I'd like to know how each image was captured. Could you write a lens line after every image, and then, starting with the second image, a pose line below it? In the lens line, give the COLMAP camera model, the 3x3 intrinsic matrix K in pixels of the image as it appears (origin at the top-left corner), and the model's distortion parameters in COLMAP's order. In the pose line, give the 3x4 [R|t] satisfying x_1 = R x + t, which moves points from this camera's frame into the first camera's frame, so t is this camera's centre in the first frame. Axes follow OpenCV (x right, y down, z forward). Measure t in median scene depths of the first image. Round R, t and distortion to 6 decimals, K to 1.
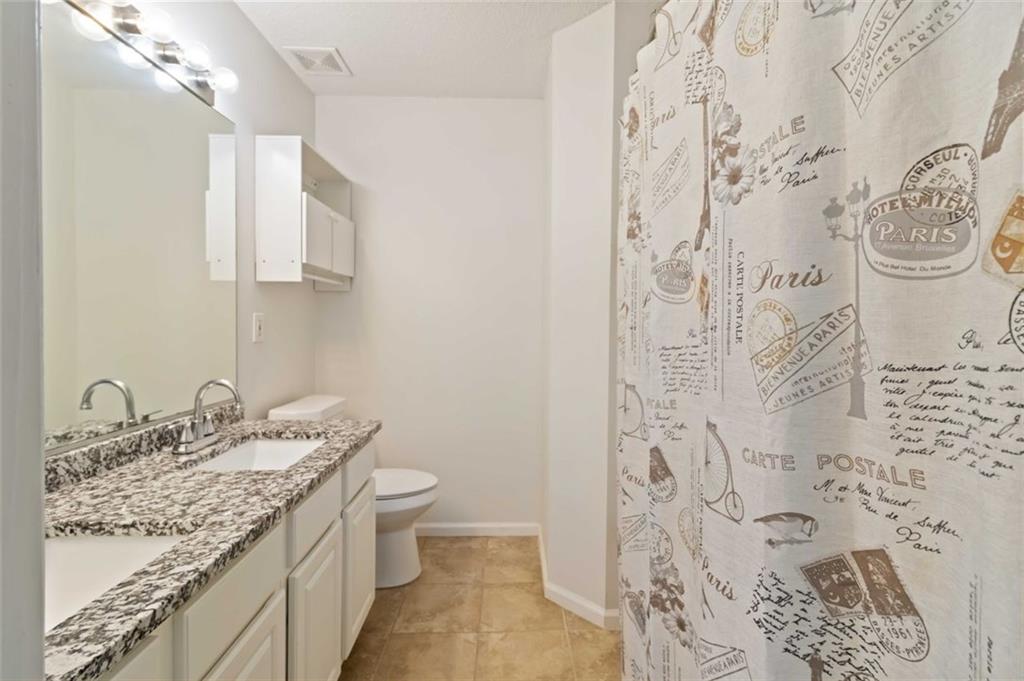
lens RADIAL K [[478.0, 0, 520.9], [0, 478.0, 330.8], [0, 0, 1]] dist [0.001407, 0.000131]
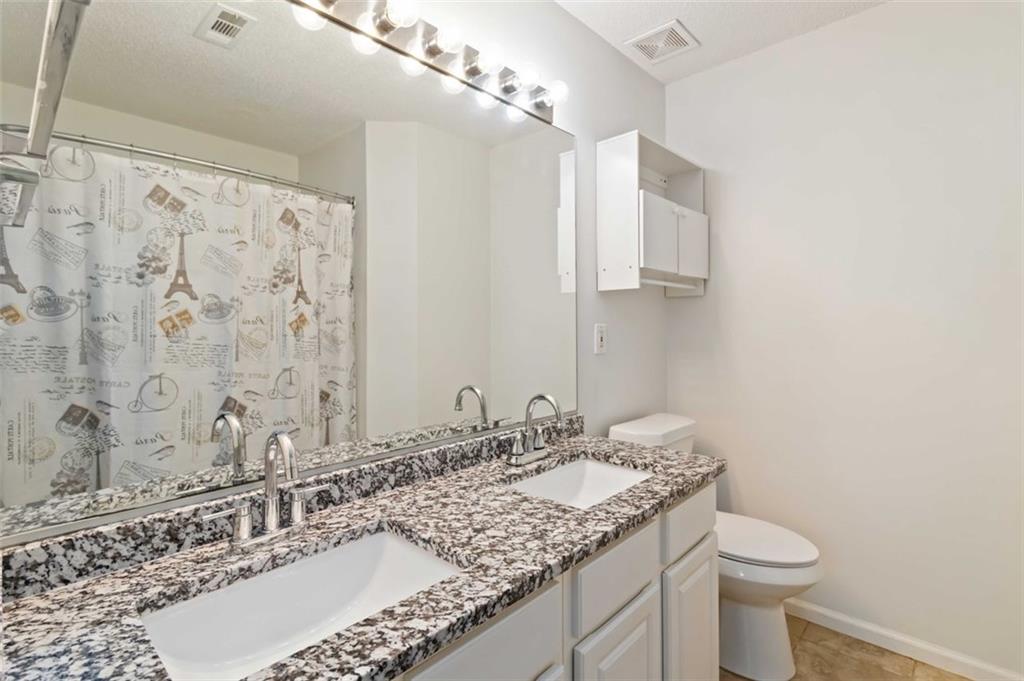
lens RADIAL K [[487.1, 0, 514.4], [0, 487.1, 325.5], [0, 0, 1]] dist [0.000071, -0.000172]
pose [[0.708651, -0.016954, -0.705356, 0.037071], [0.001430, 0.999744, -0.022593, -0.019213], [0.705558, 0.015002, 0.708494, 0.287311]]
